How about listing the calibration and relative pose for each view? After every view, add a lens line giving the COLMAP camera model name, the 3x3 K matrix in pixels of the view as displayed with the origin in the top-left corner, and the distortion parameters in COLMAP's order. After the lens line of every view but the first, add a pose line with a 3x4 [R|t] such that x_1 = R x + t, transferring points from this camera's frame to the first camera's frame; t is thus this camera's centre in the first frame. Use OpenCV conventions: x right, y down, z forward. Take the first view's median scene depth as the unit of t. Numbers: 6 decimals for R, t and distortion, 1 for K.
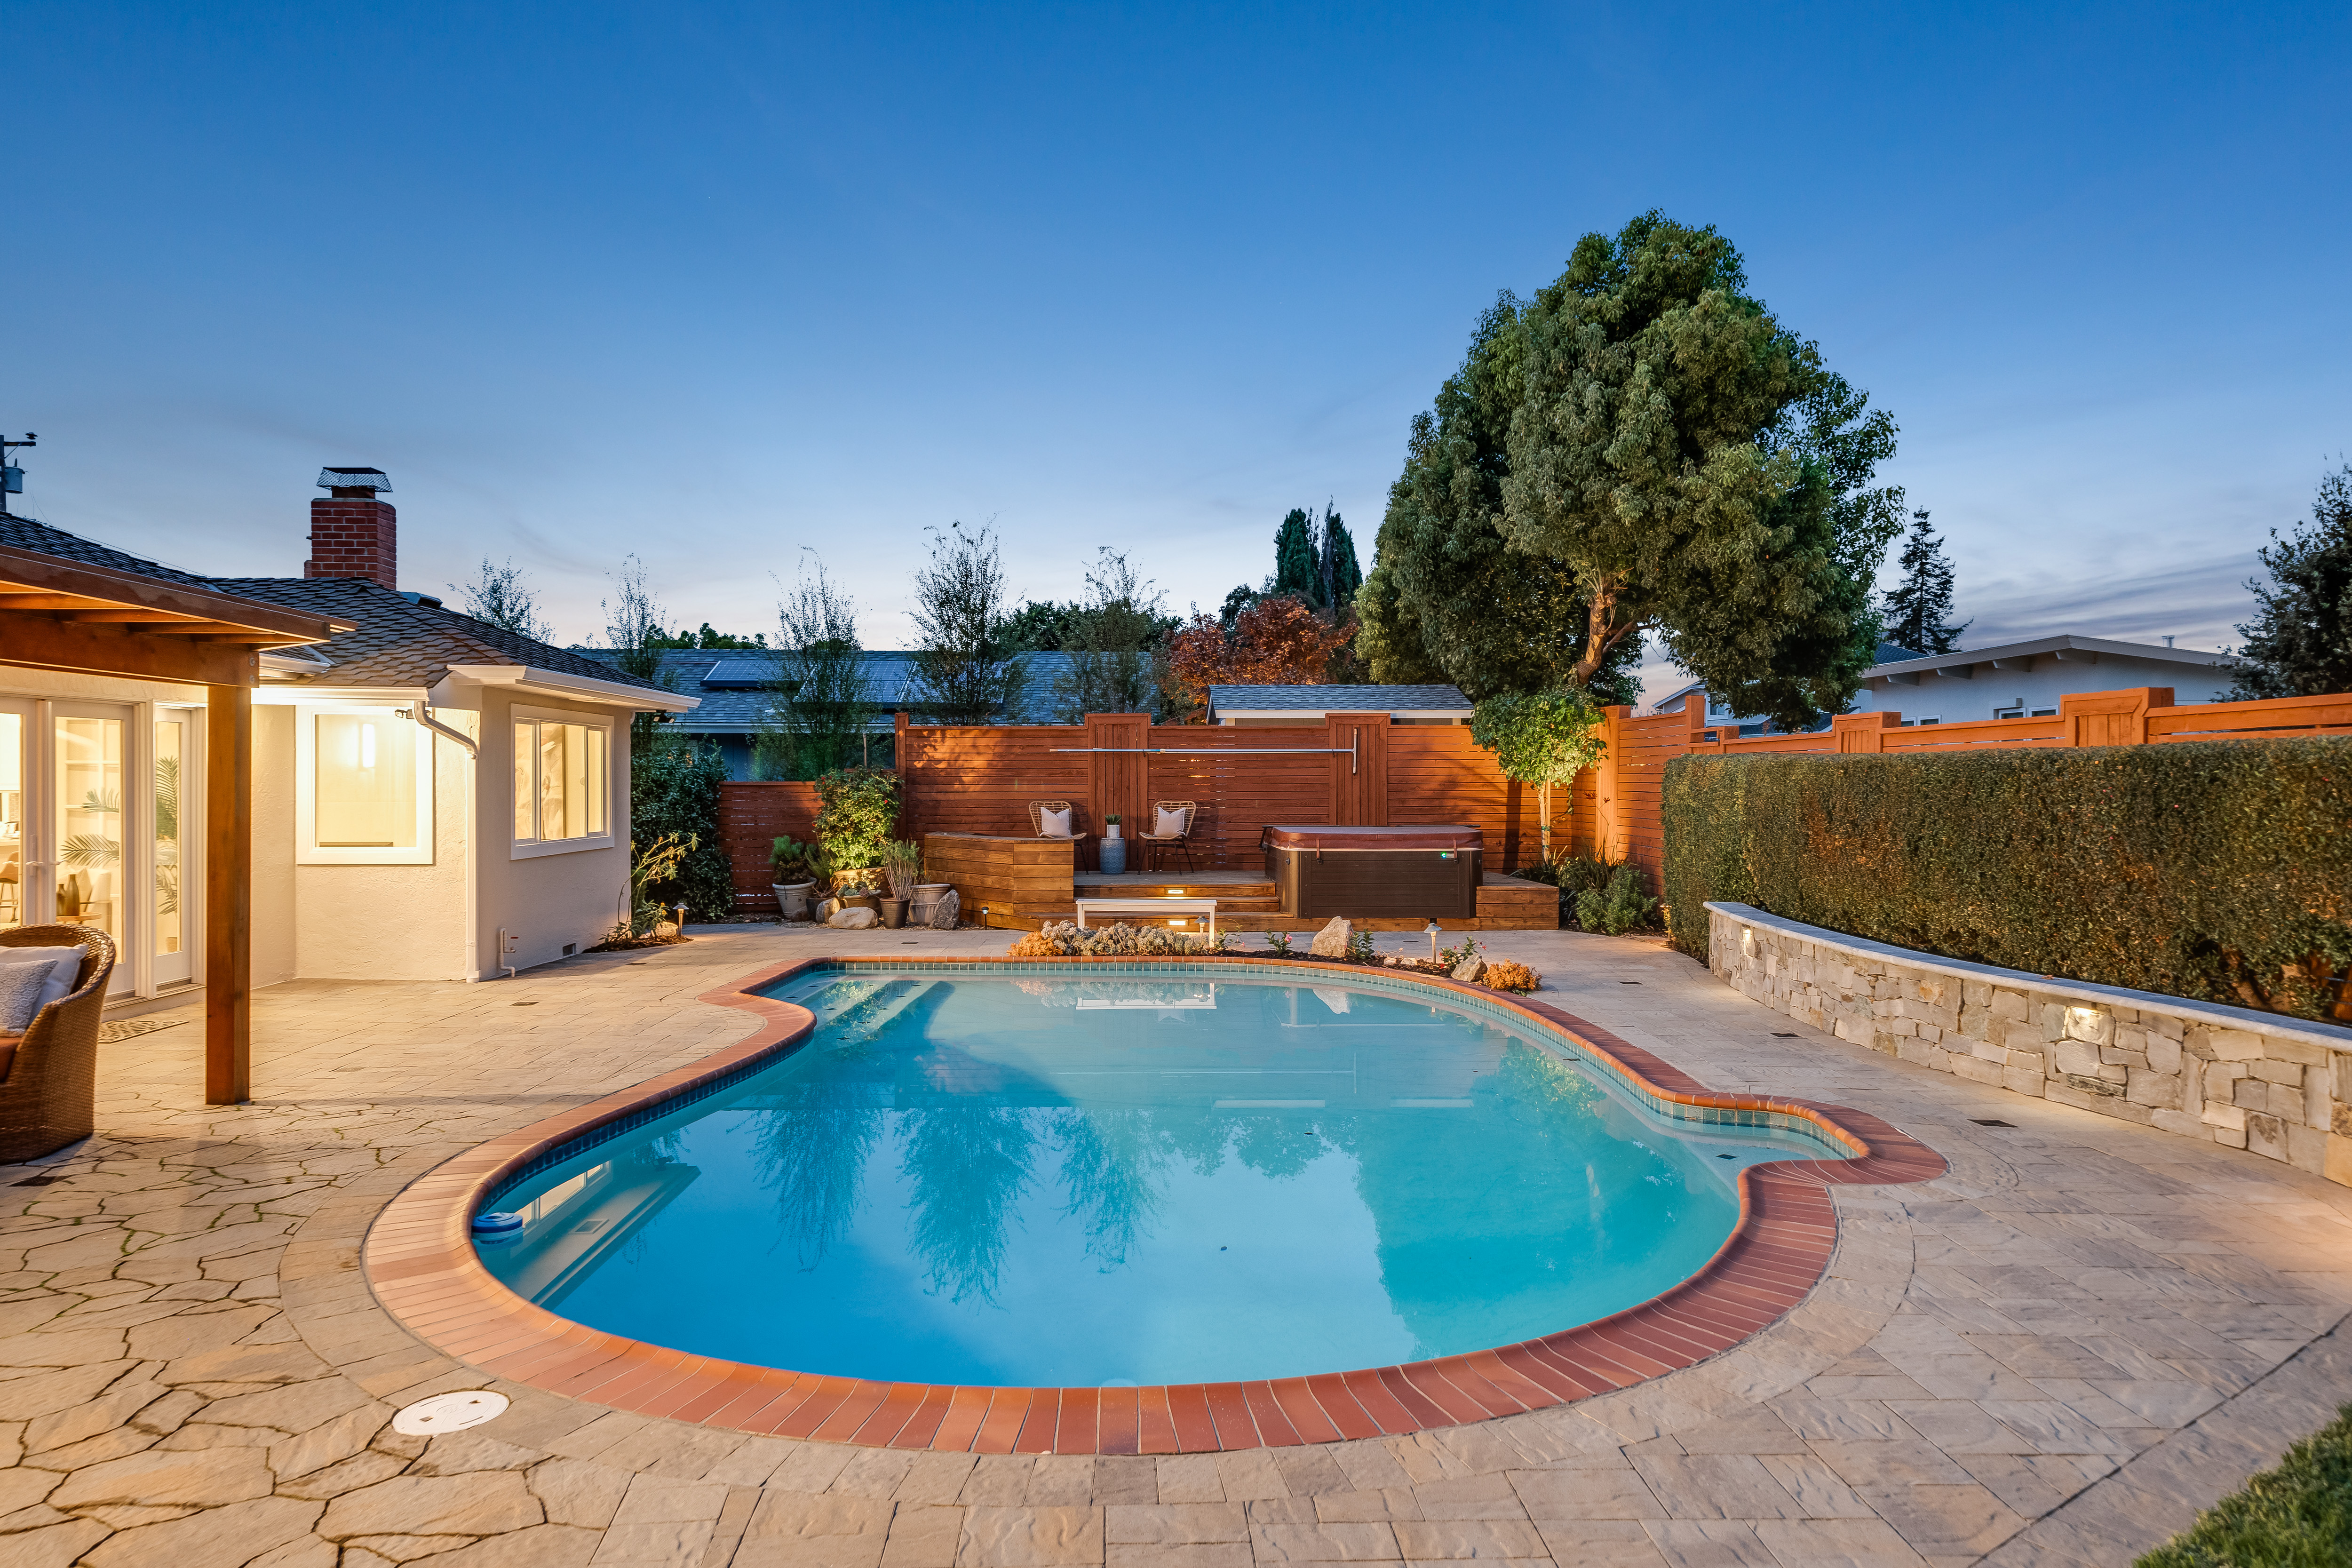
lens RADIAL K [[1572.4, 0, 1188.8], [0, 1572.4, 790.0], [0, 0, 1]] dist [0.027939, 0.011227]
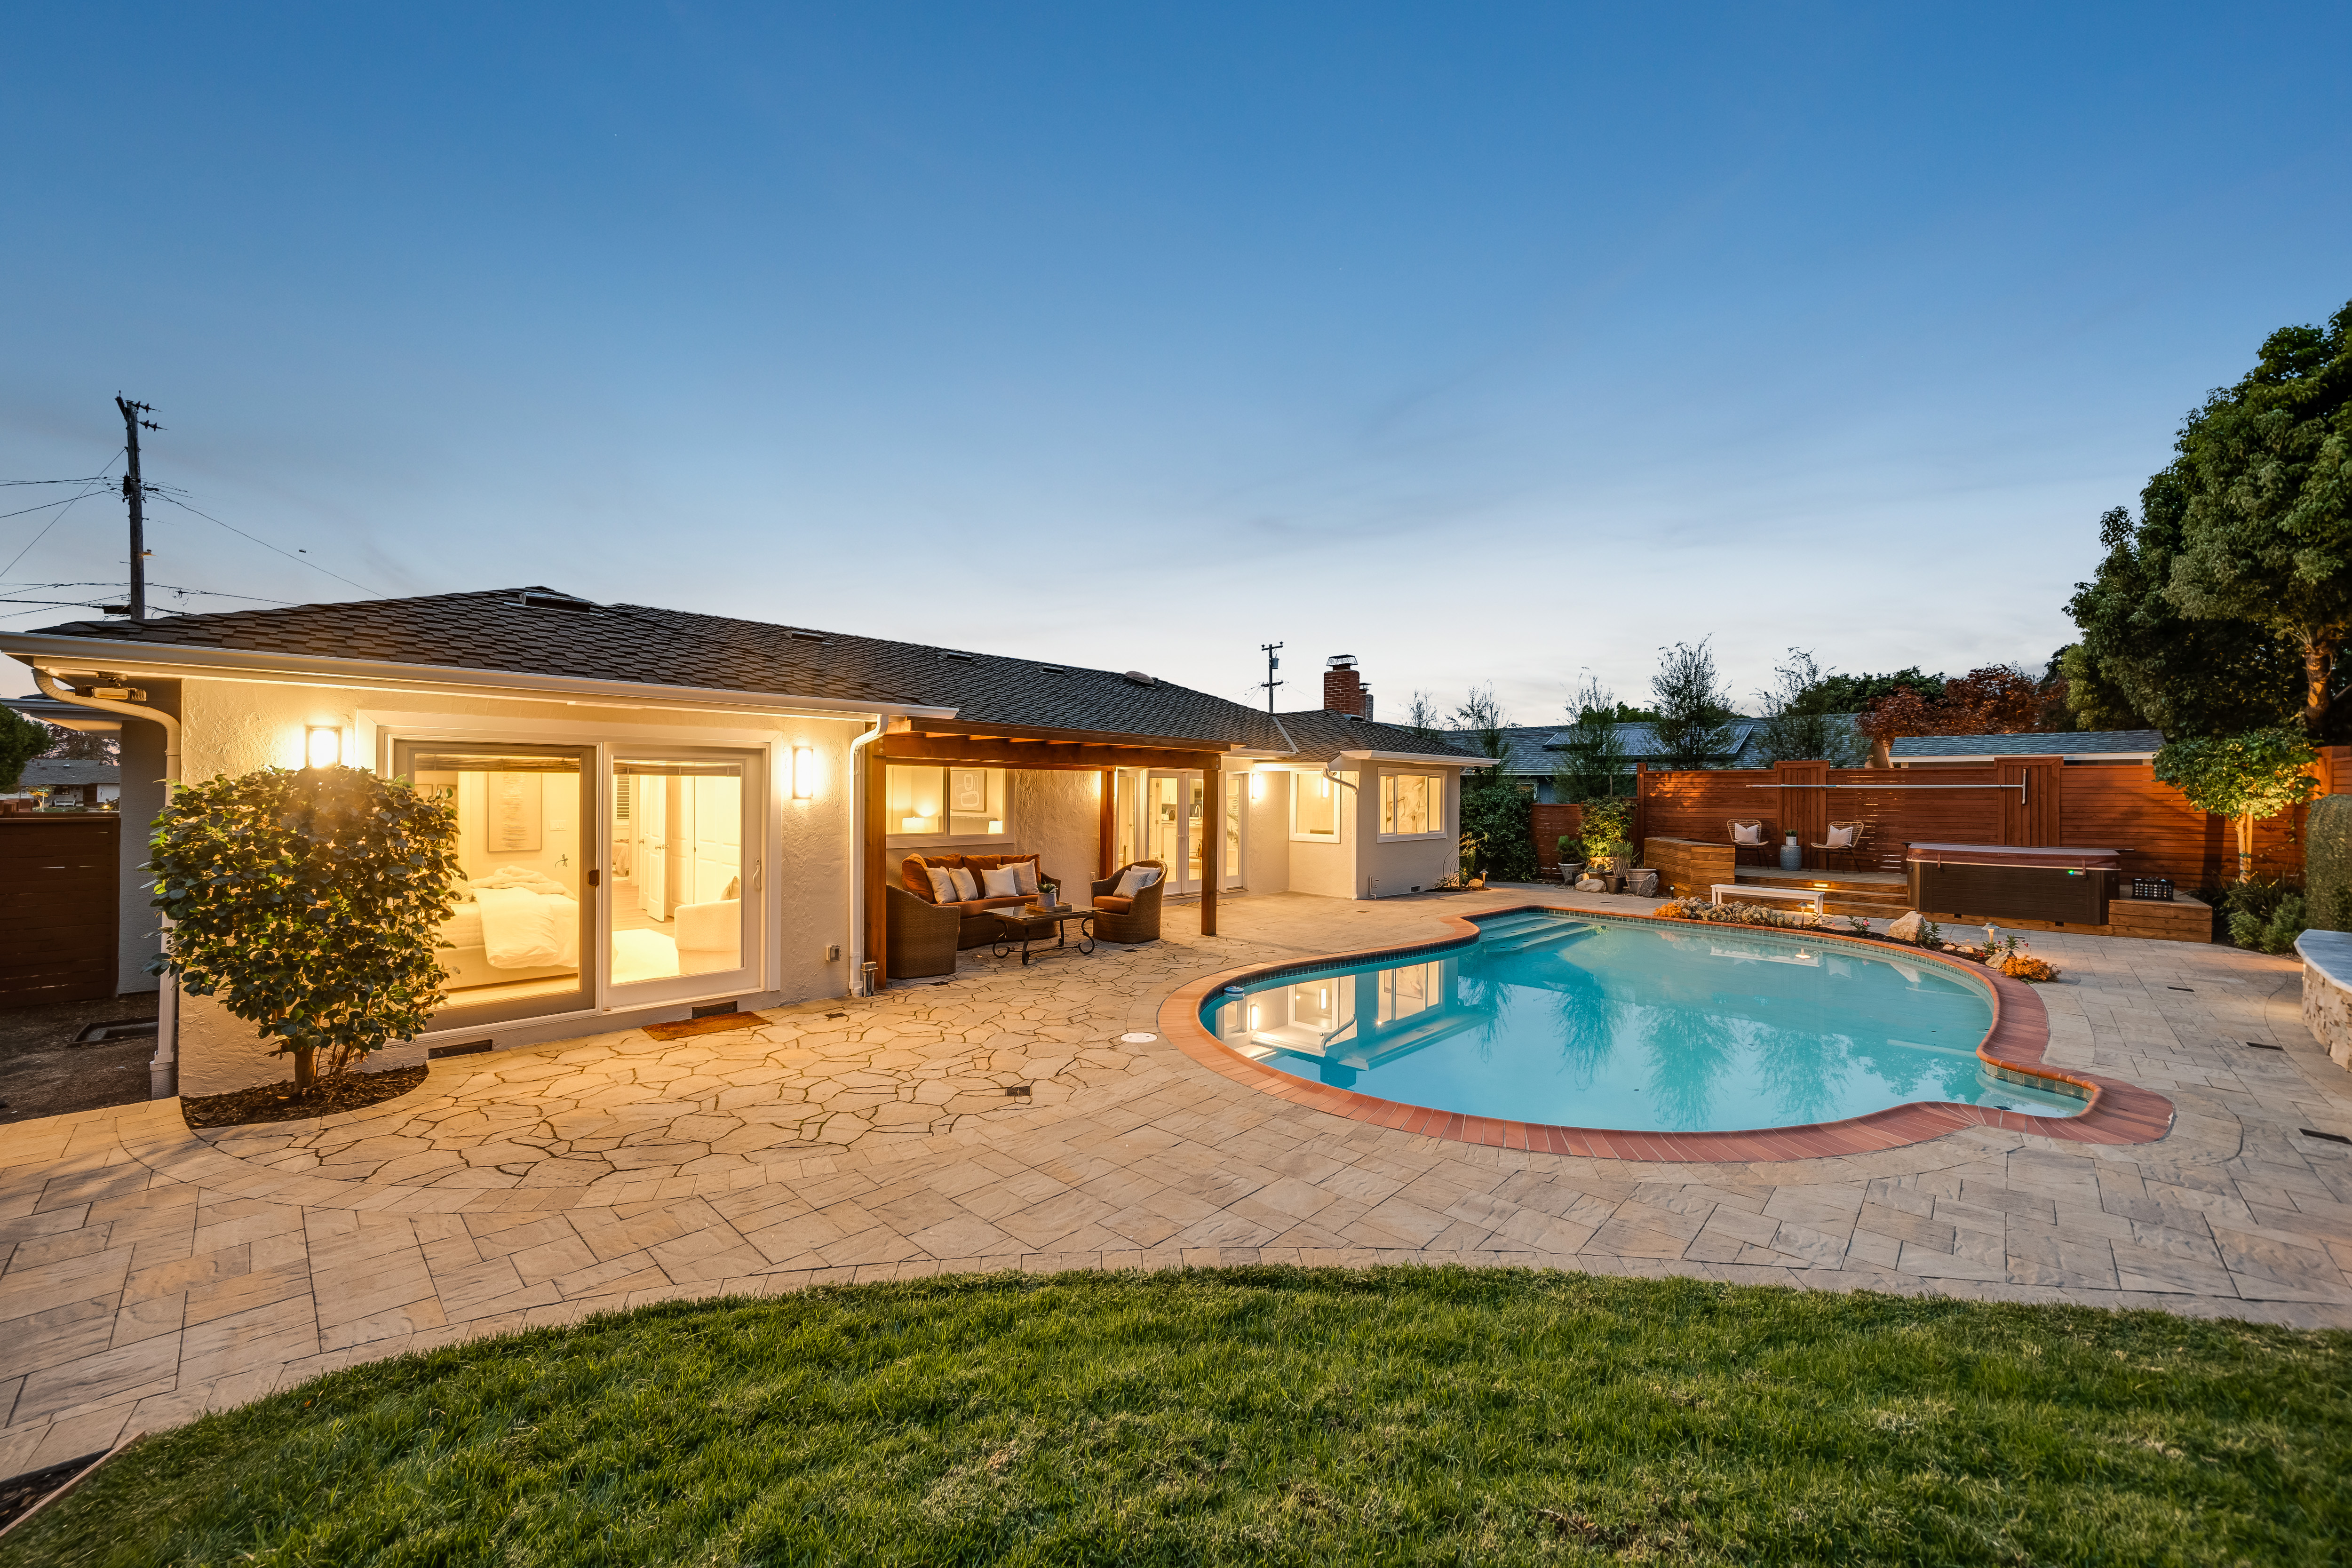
lens RADIAL K [[910.4, 0, 1140.2], [0, 910.4, 794.8], [0, 0, 1]] dist [-0.006891, -0.000105]
pose [[0.680099, 0.007298, -0.733084, 0.178723], [-0.011034, 0.999939, -0.000282, -0.011321], [0.733037, 0.008281, 0.680138, -0.028827]]
